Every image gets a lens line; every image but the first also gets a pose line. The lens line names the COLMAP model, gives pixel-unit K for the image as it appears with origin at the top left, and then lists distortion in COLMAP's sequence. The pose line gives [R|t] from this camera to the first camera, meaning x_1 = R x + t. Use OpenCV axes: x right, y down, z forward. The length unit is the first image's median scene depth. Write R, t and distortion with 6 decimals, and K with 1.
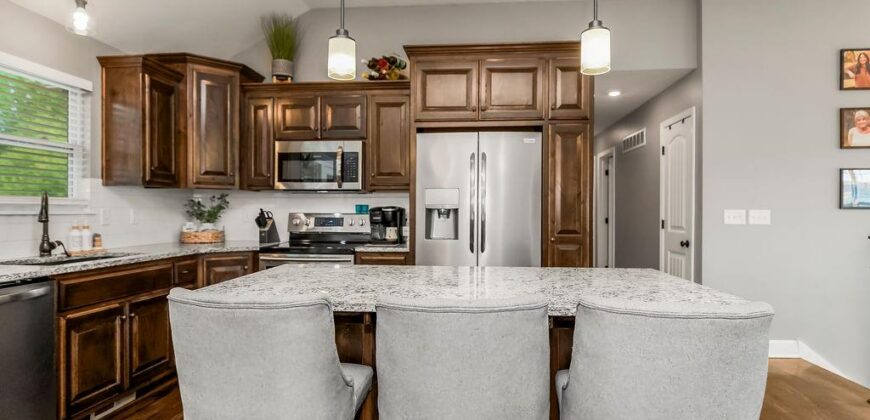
lens RADIAL K [[467.5, 0, 438.1], [0, 467.5, 213.4], [0, 0, 1]] dist [-0.010619, -0.000347]
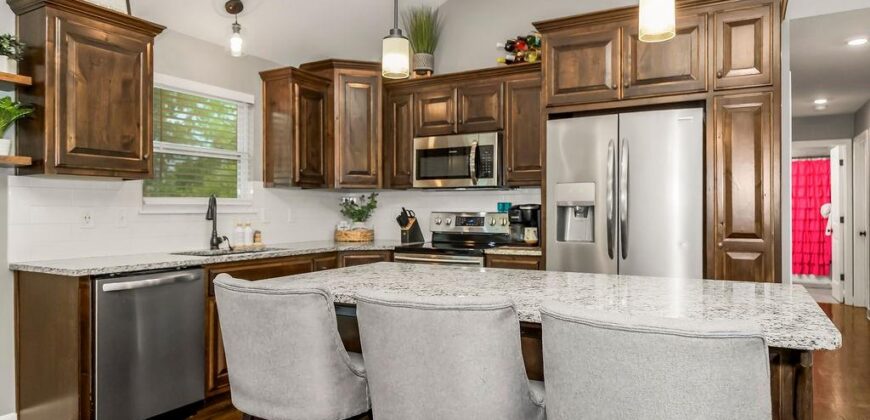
lens RADIAL K [[548.1, 0, 441.7], [0, 548.1, 205.8], [0, 0, 1]] dist [0.005289, 0.000143]
pose [[0.911891, -0.007203, -0.410369, 0.191481], [0.001815, 0.999907, -0.013516, 0.002242], [0.410428, 0.011580, 0.911819, -0.019120]]
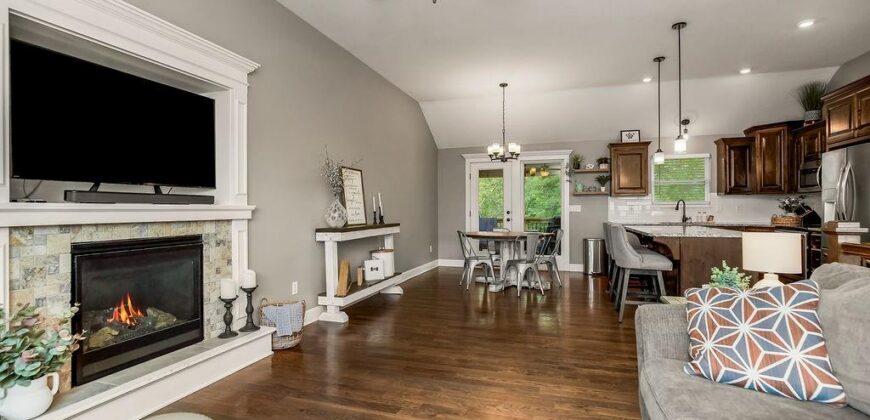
lens RADIAL K [[402.4, 0, 435.0], [0, 402.4, 210.0], [0, 0, 1]] dist [-0.003681, -0.000302]
pose [[-0.221124, -0.001774, -0.975244, 1.487410], [-0.001412, 0.999998, -0.001499, 0.018441], [0.975245, 0.001045, -0.221126, 0.049653]]
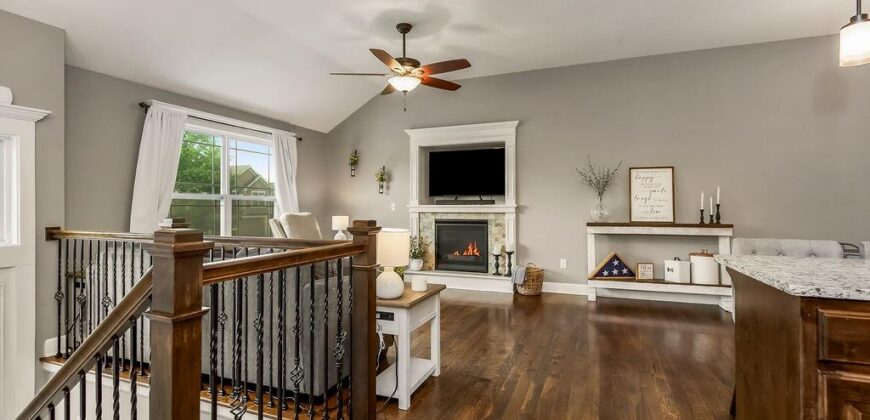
lens RADIAL K [[417.0, 0, 437.8], [0, 417.0, 205.1], [0, 0, 1]] dist [-0.005824, -0.000001]
pose [[-0.961183, -0.003039, 0.275895, 0.506076], [-0.003461, 0.999993, -0.001040, 0.010799], [-0.275890, -0.001954, -0.961187, 1.106064]]
